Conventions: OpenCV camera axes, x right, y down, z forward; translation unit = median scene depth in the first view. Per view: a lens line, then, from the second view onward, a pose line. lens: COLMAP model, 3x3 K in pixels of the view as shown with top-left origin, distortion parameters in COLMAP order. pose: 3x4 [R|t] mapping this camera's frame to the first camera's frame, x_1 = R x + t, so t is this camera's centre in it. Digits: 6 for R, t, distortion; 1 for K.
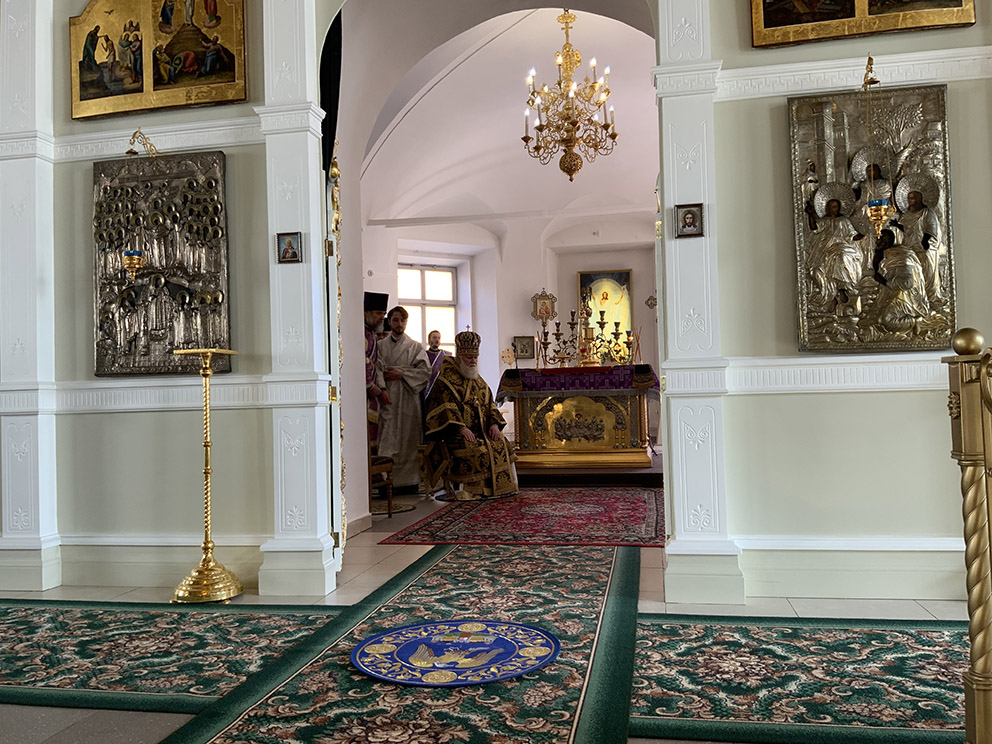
lens RADIAL K [[829.3, 0, 492.8], [0, 829.3, 369.0], [0, 0, 1]] dist [0.027125, -0.054389]
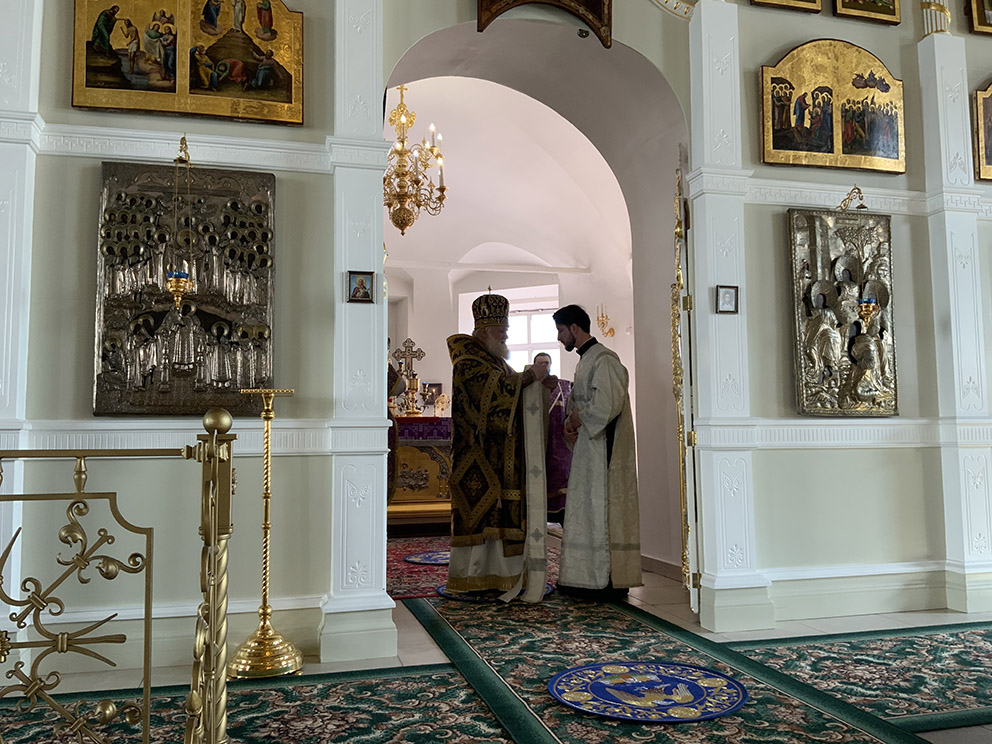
lens RADIAL K [[829.3, 0, 492.8], [0, 829.3, 369.0], [0, 0, 1]] dist [0.027125, -0.054389]
pose [[0.901204, 0.055479, 0.429830, -0.486874], [-0.030039, 0.997384, -0.065754, 0.005400], [-0.432354, 0.046346, 0.900512, 0.079627]]
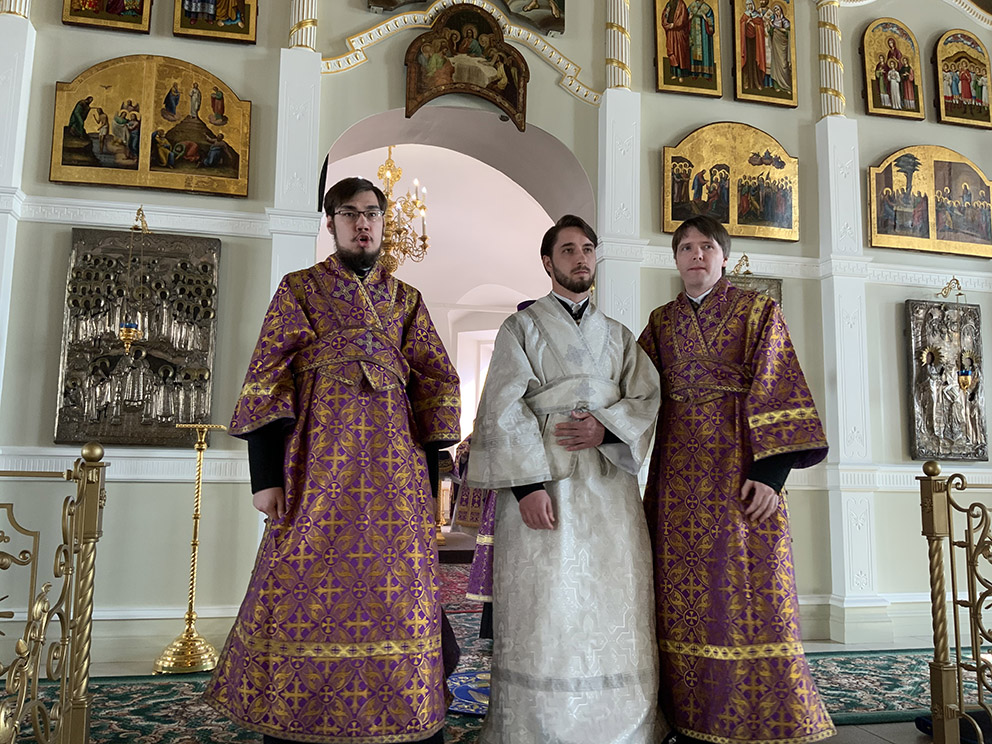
lens RADIAL K [[829.3, 0, 492.8], [0, 829.3, 369.0], [0, 0, 1]] dist [0.027125, -0.054389]
pose [[0.914559, 0.092323, 0.393775, -0.407023], [-0.054661, 0.992880, -0.105835, -0.002491], [-0.400742, 0.075269, 0.913094, -0.102049]]
